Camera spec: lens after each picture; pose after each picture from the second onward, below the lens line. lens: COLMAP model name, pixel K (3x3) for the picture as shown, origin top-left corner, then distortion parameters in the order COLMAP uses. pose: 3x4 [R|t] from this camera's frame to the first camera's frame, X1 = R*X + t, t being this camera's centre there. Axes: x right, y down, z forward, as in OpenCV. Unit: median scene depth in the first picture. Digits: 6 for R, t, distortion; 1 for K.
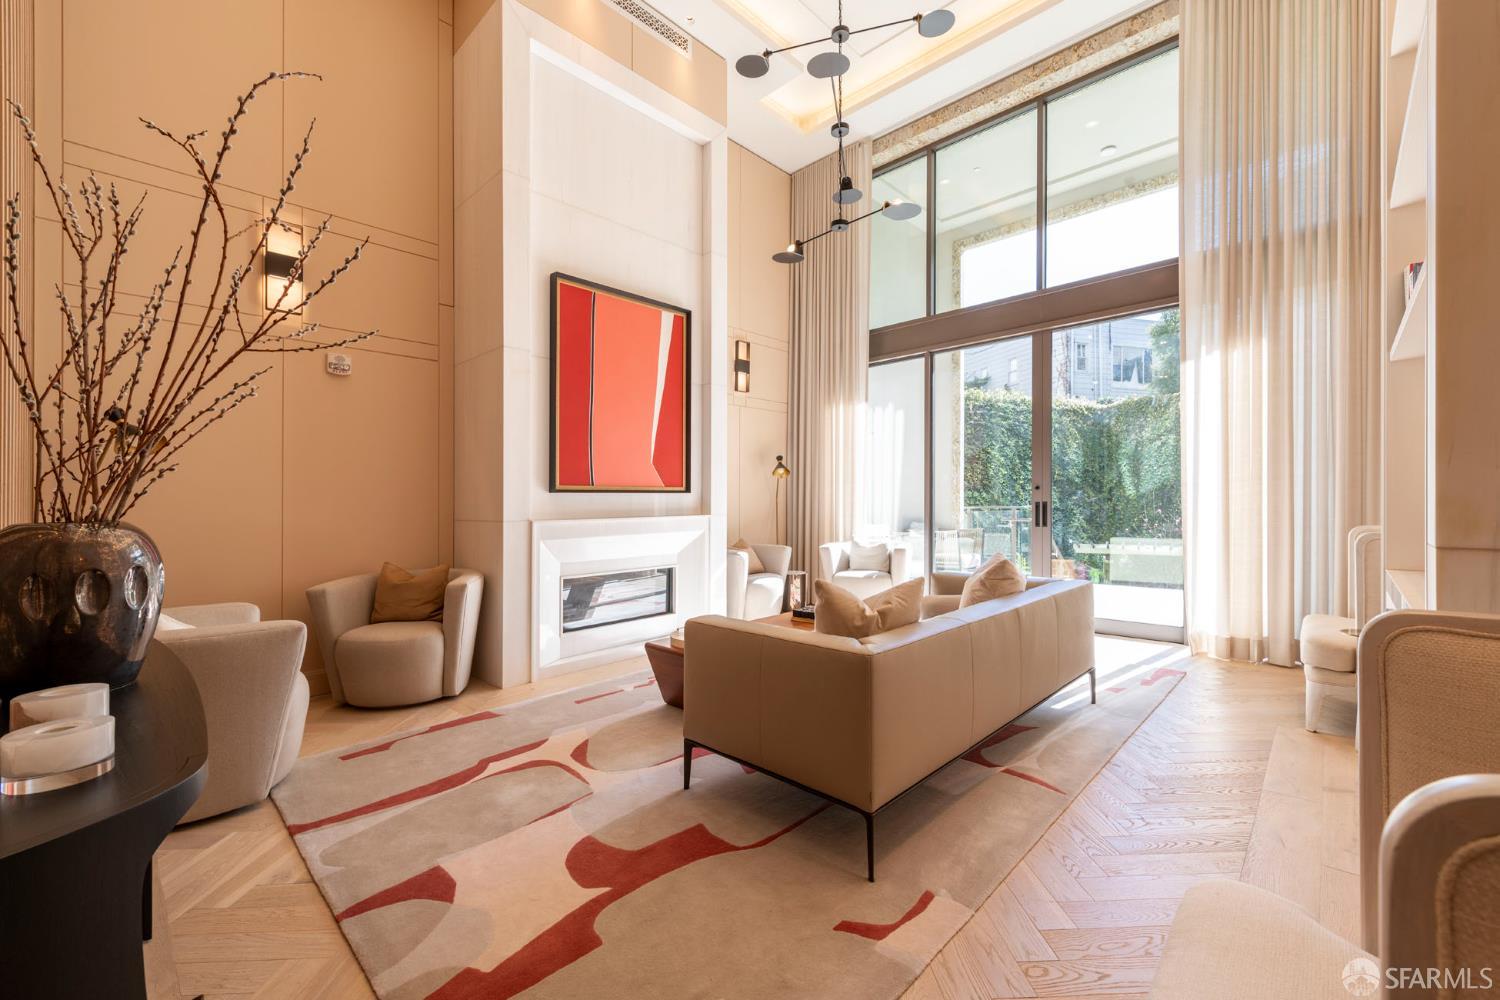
lens RADIAL K [[613.6, 0, 772.0], [0, 613.6, 504.0], [0, 0, 1]] dist [0.001549, -0.000014]
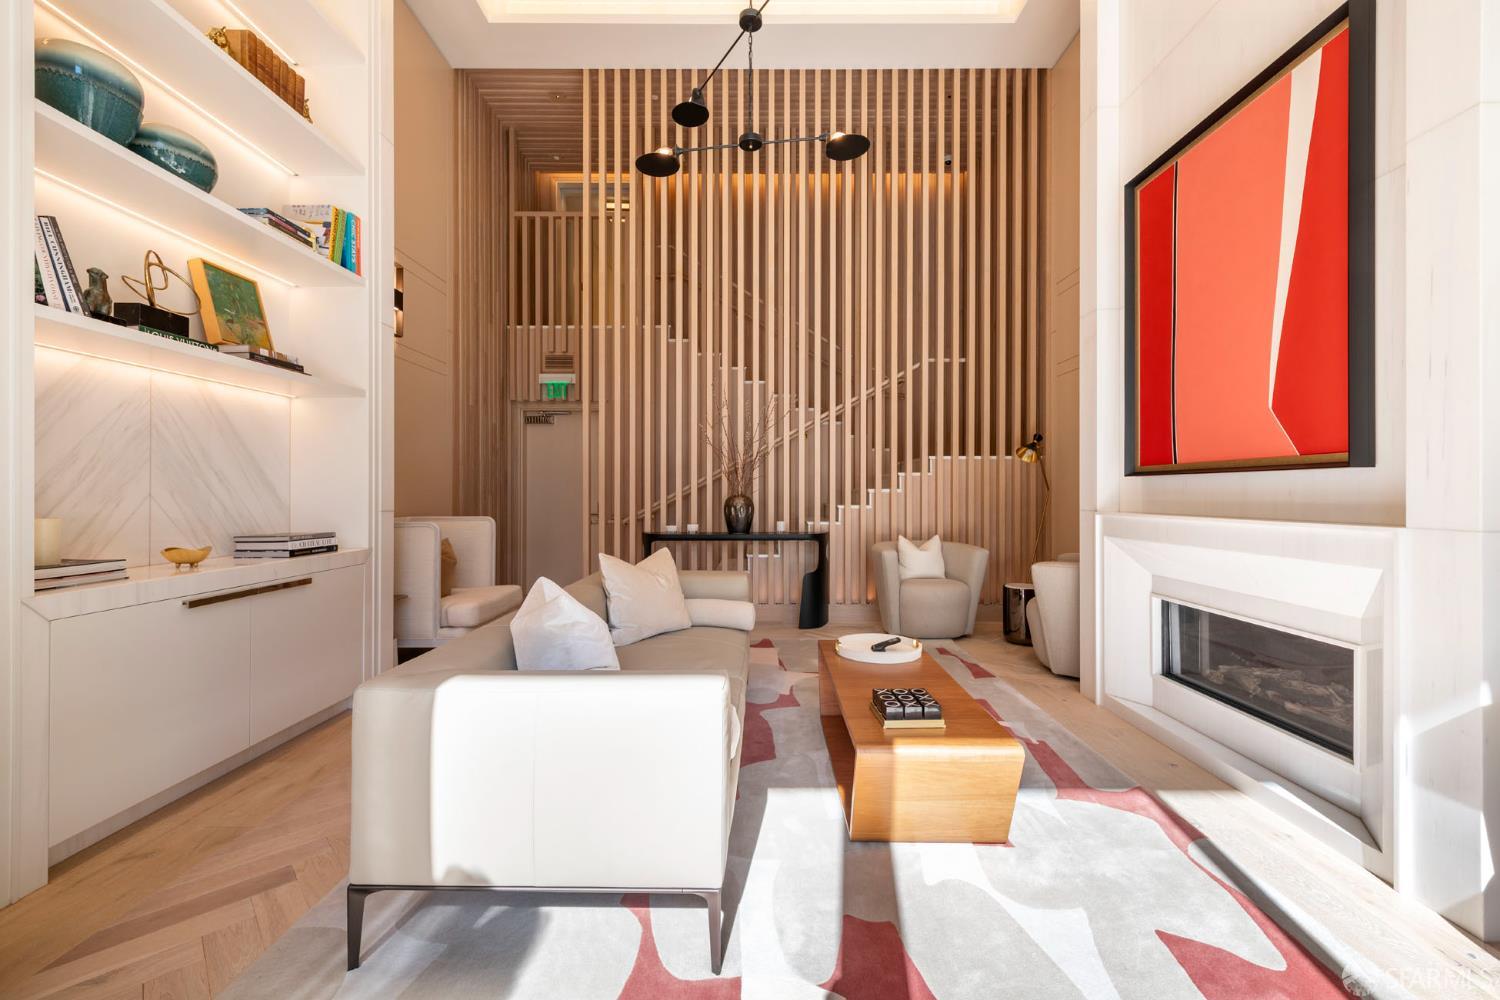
lens RADIAL K [[616.1, 0, 760.1], [0, 616.1, 484.3], [0, 0, 1]] dist [0.001077, -0.000288]
pose [[-0.730849, -0.000705, -0.682539, 0.462191], [-0.000276, 1.000000, -0.000738, -0.007511], [0.682539, -0.000352, -0.730849, 1.162140]]
